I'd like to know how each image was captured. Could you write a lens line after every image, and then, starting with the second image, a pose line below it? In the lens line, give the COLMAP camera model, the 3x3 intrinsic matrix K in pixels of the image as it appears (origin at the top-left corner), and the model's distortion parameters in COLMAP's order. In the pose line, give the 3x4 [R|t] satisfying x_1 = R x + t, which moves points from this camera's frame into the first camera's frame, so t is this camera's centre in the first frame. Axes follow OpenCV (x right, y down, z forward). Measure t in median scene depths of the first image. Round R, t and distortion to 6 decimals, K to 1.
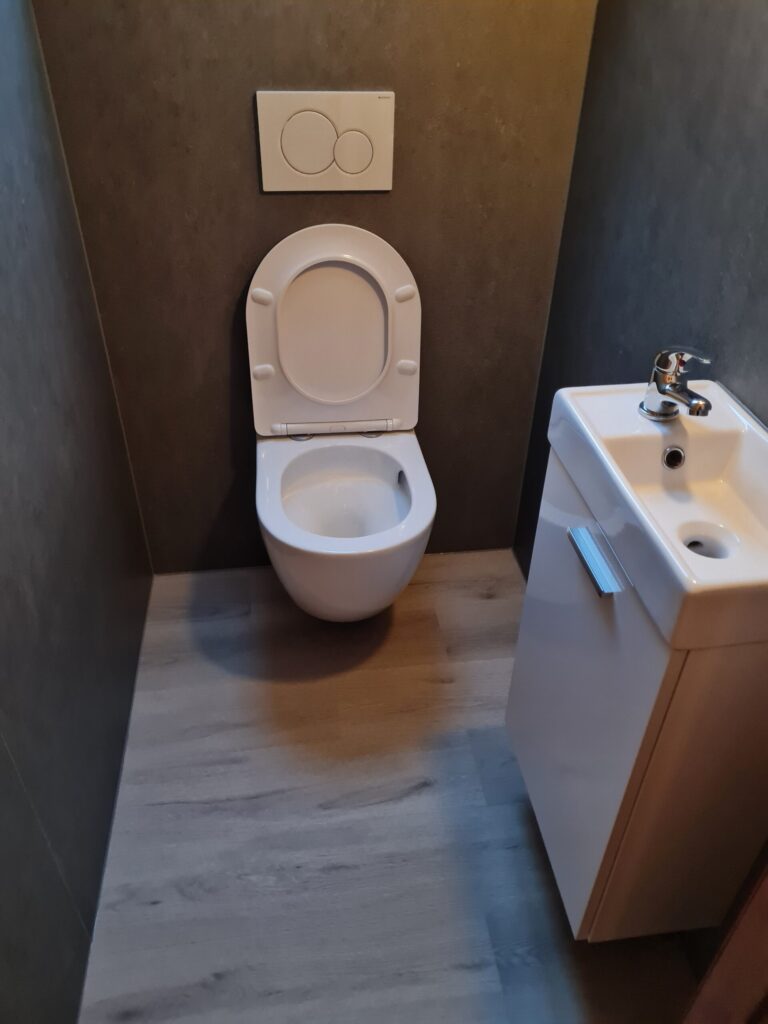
lens RADIAL K [[774.4, 0, 383.3], [0, 774.4, 514.4], [0, 0, 1]] dist [0.049472, -0.000915]
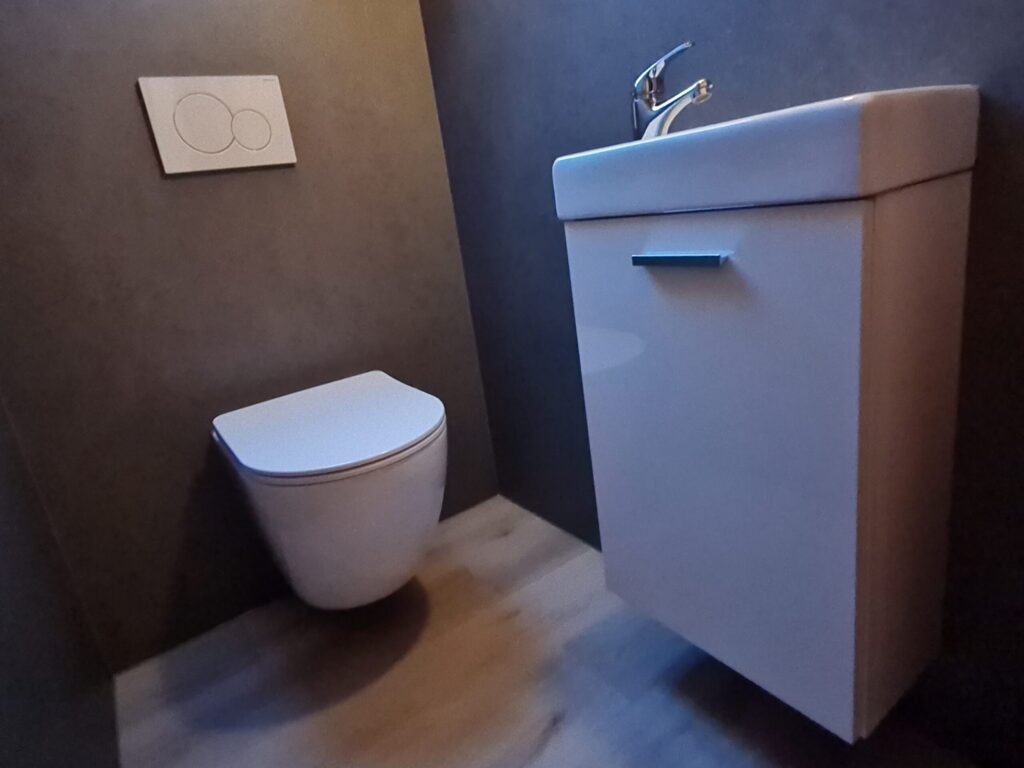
lens RADIAL K [[601.4, 0, 510.7], [0, 601.4, 376.3], [0, 0, 1]] dist [0.000407, 0.001078]
pose [[0.875398, -0.268505, 0.401974, -0.146694], [0.396823, 0.874031, -0.280359, 0.193977], [-0.276060, 0.404938, 0.871674, 0.324964]]
